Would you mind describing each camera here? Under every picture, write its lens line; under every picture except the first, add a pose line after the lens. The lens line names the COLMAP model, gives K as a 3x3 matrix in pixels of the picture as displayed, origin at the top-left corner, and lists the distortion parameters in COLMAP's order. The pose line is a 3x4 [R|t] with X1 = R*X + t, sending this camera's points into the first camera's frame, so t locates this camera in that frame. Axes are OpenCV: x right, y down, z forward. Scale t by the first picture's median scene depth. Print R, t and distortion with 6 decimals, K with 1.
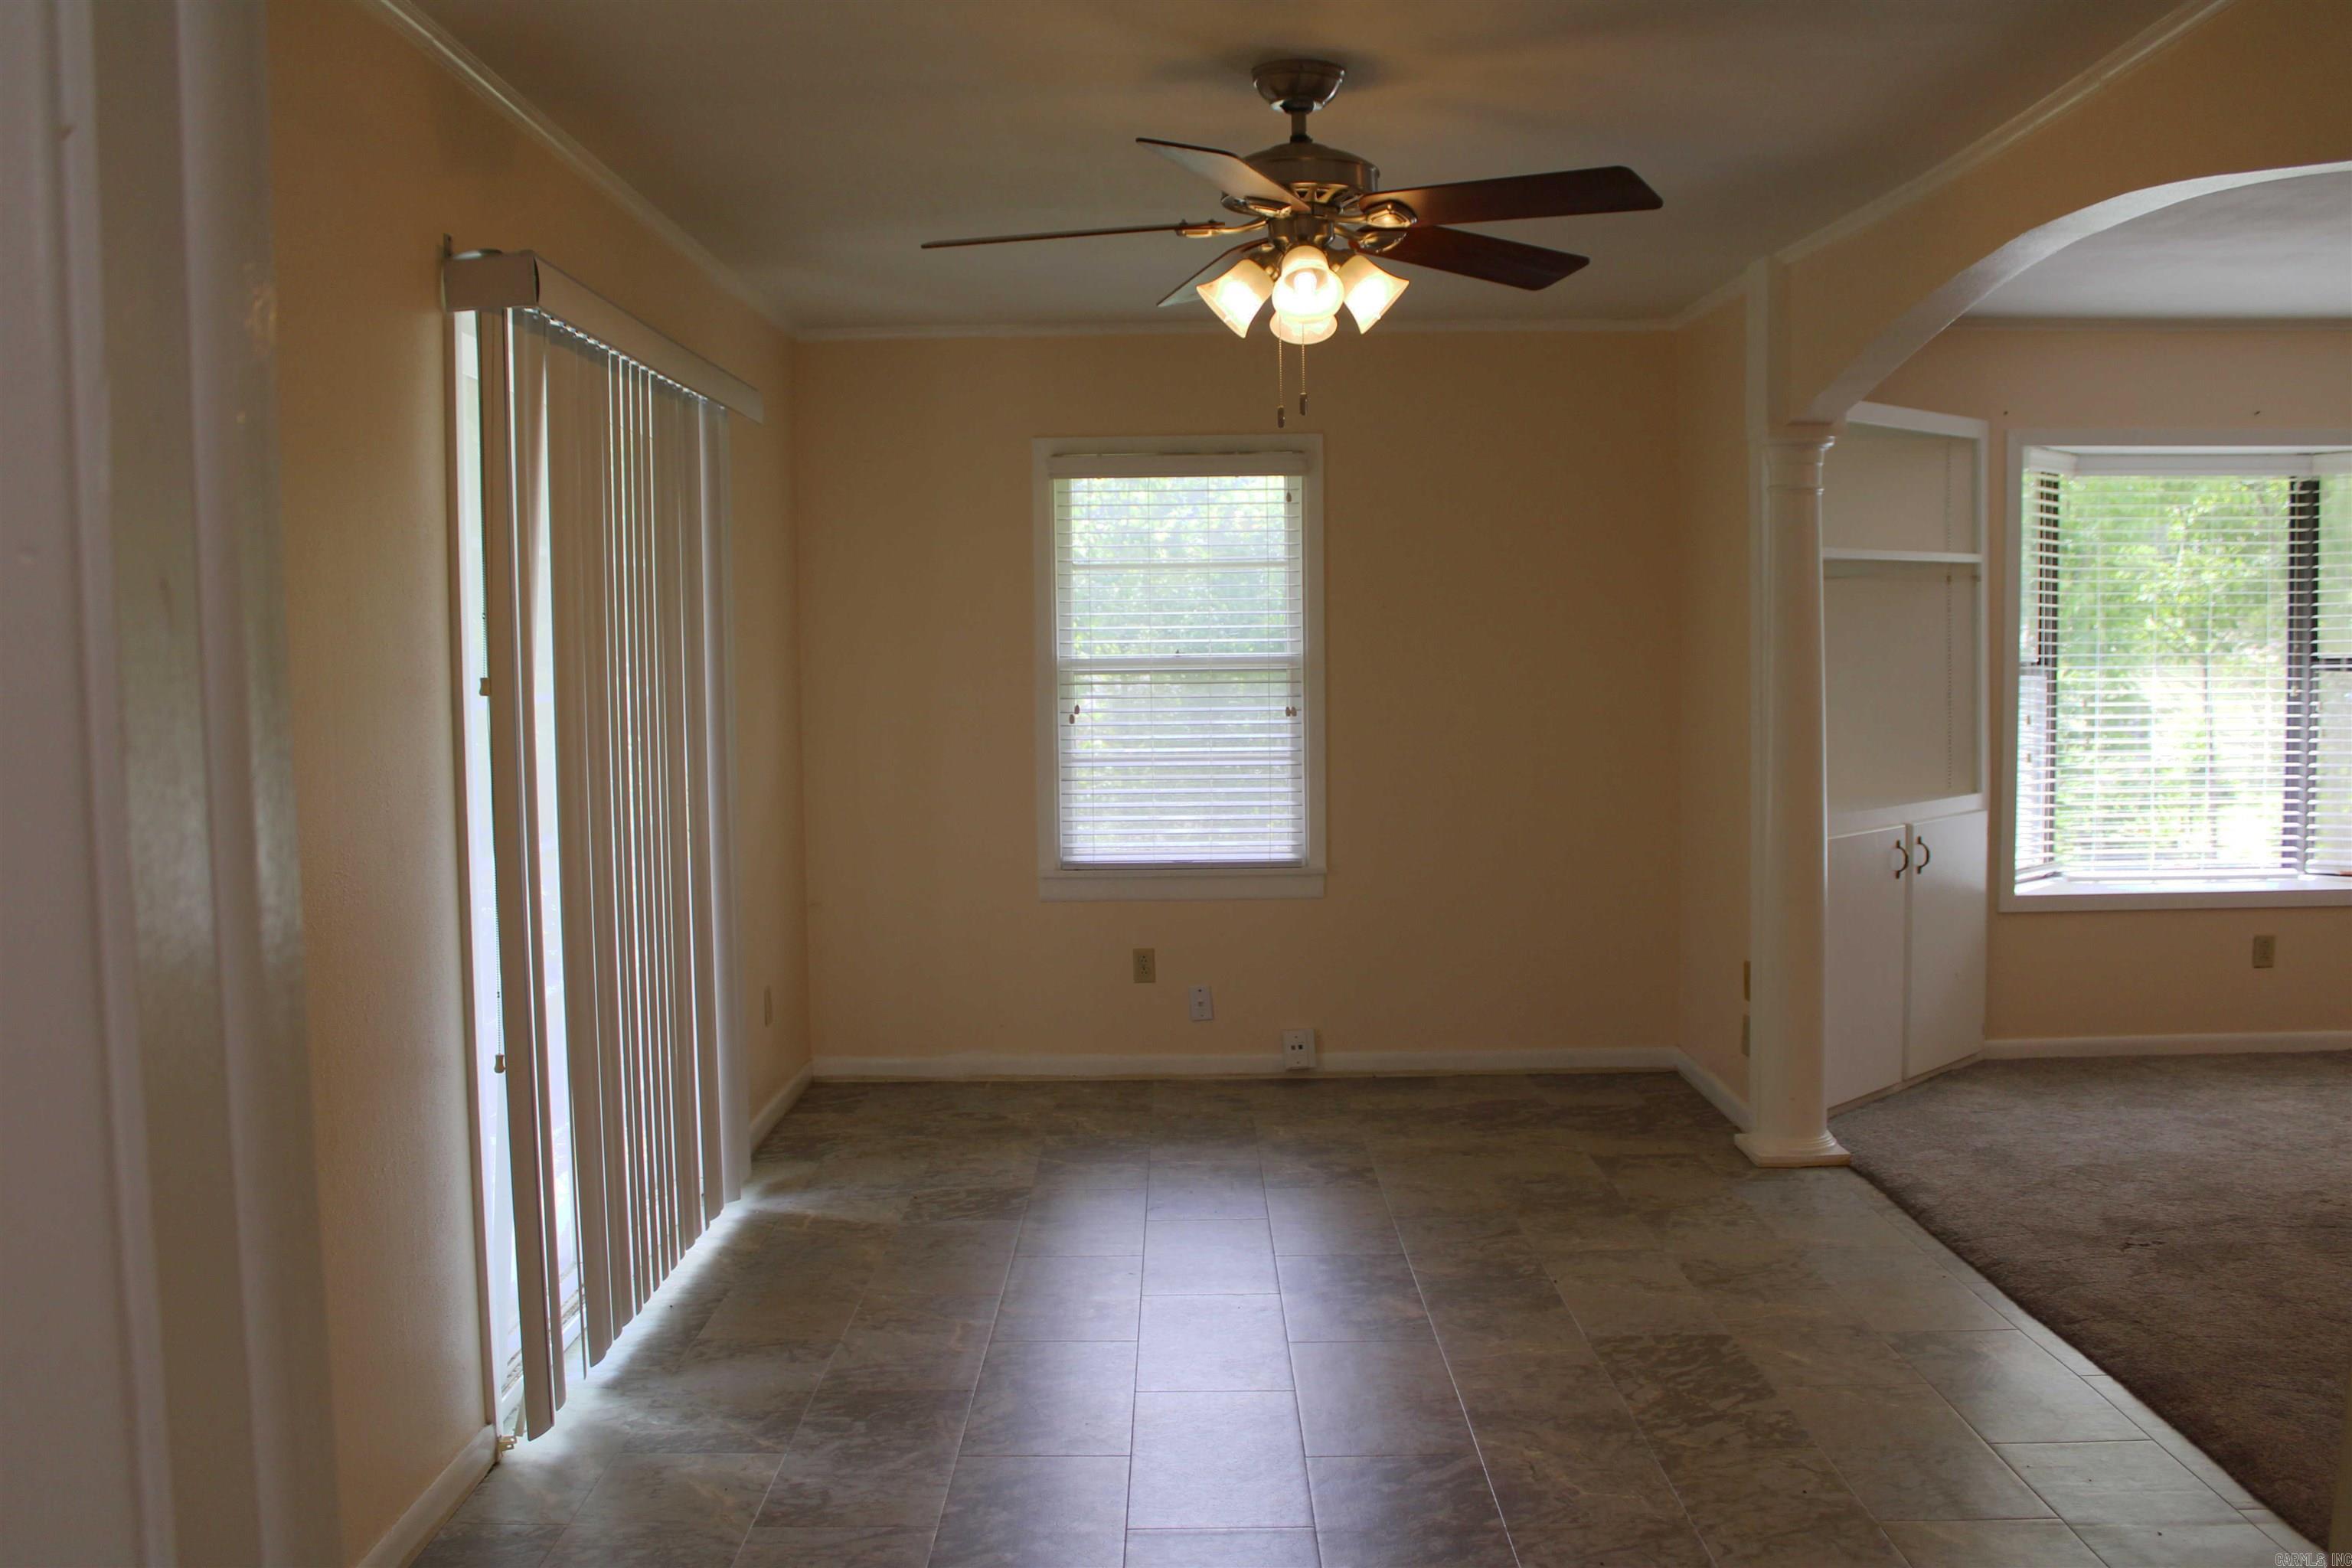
lens RADIAL K [[2068.8, 0, 1184.5], [0, 2068.8, 780.3], [0, 0, 1]] dist [-0.122049, 0.042038]
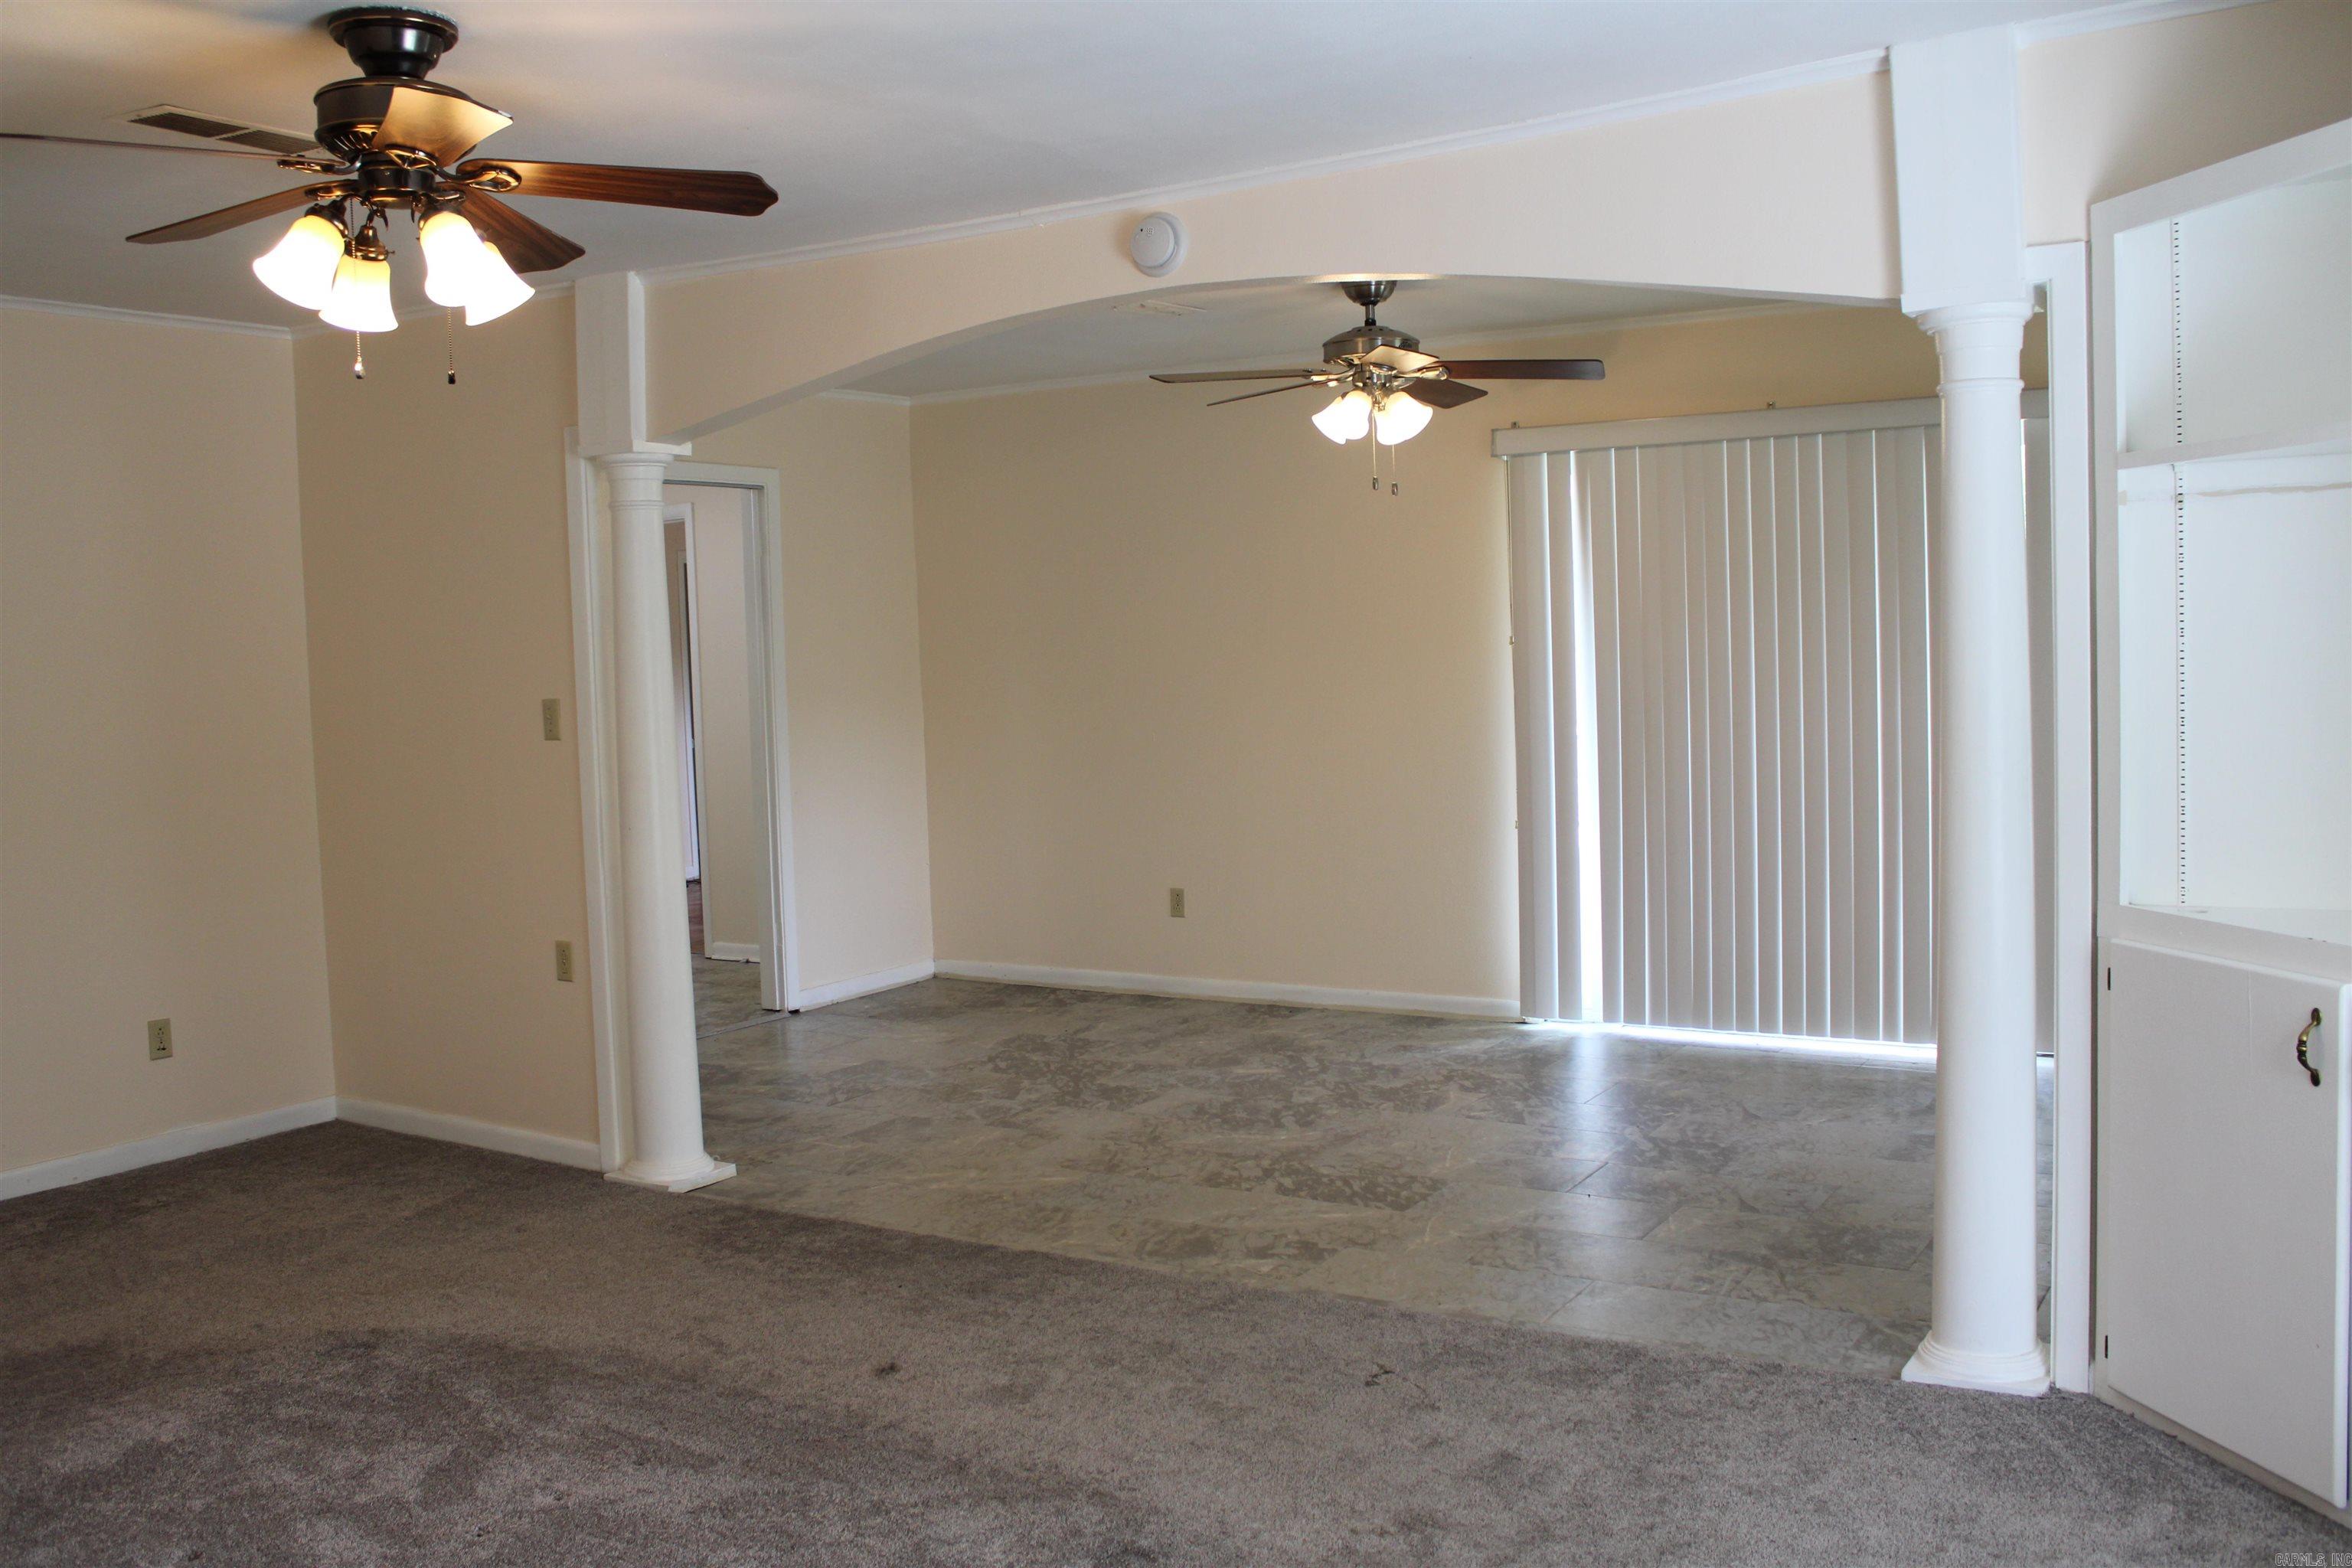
lens RADIAL K [[2068.8, 0, 1175.8], [0, 2068.8, 776.3], [0, 0, 1]] dist [-0.122049, 0.042038]
pose [[-0.531318, 0.084905, -0.842907, 1.130291], [-0.014430, 0.993914, 0.109211, -0.094540], [0.847049, 0.070189, -0.526860, 1.273127]]
